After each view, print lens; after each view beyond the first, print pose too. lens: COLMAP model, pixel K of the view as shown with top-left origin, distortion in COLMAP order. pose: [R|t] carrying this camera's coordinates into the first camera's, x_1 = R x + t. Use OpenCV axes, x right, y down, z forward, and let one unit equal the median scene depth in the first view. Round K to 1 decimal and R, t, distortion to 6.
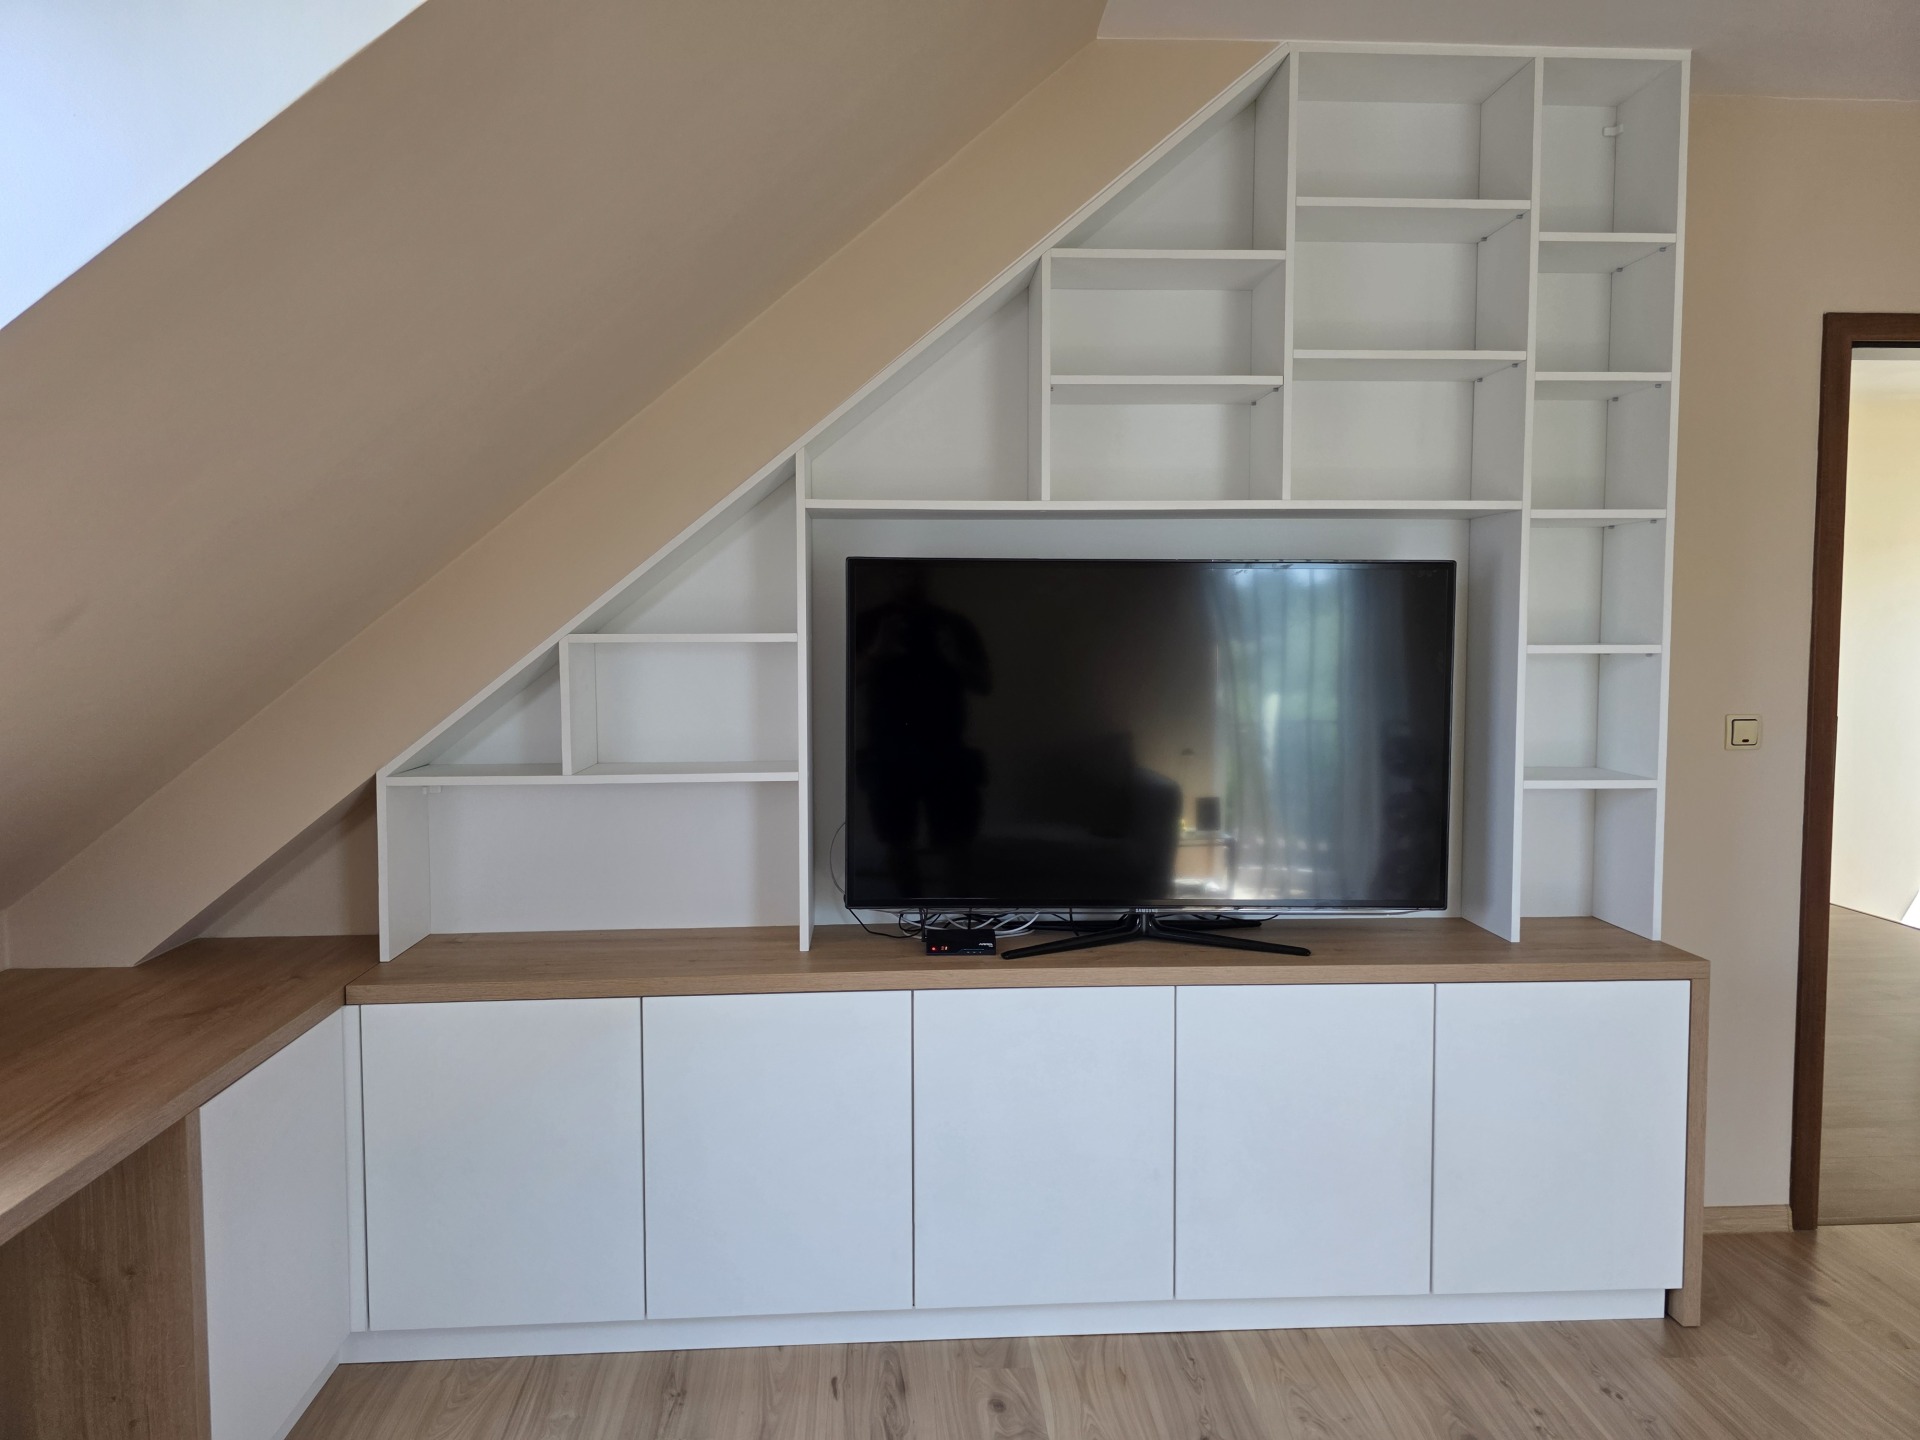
lens RADIAL K [[1288.1, 0, 963.5], [0, 1288.1, 704.8], [0, 0, 1]] dist [0.053734, -0.039593]
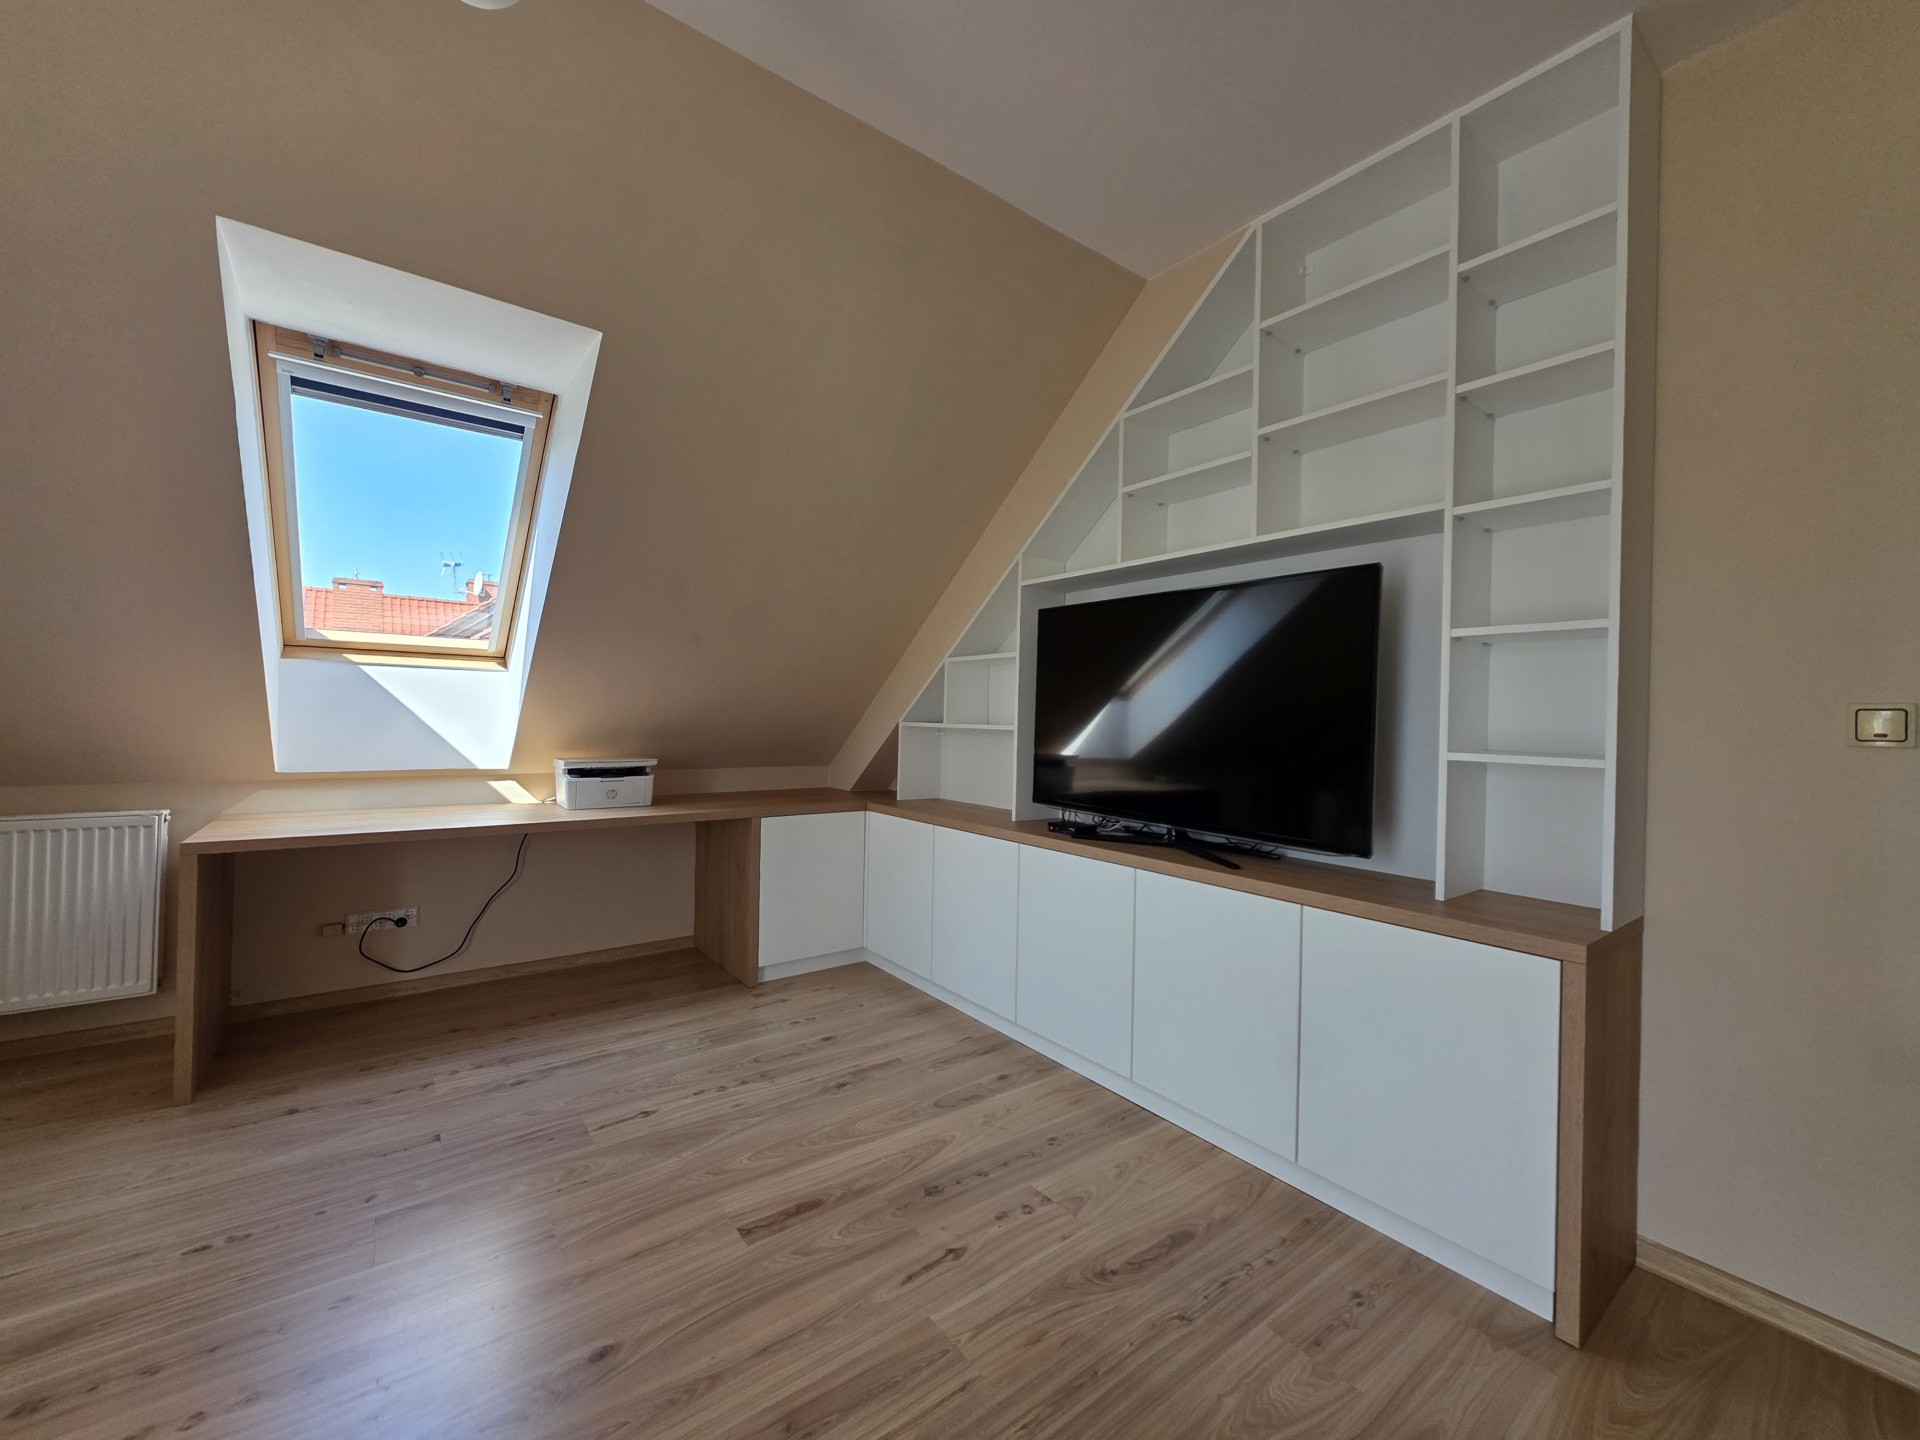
lens RADIAL K [[762.8, 0, 964.9], [0, 762.8, 717.6], [0, 0, 1]] dist [0.003054, -0.000780]
pose [[0.561663, 0.014337, -0.827242, 0.762111], [-0.075358, 0.996580, -0.033894, 0.084011], [0.823927, 0.081377, 0.560823, 0.309881]]
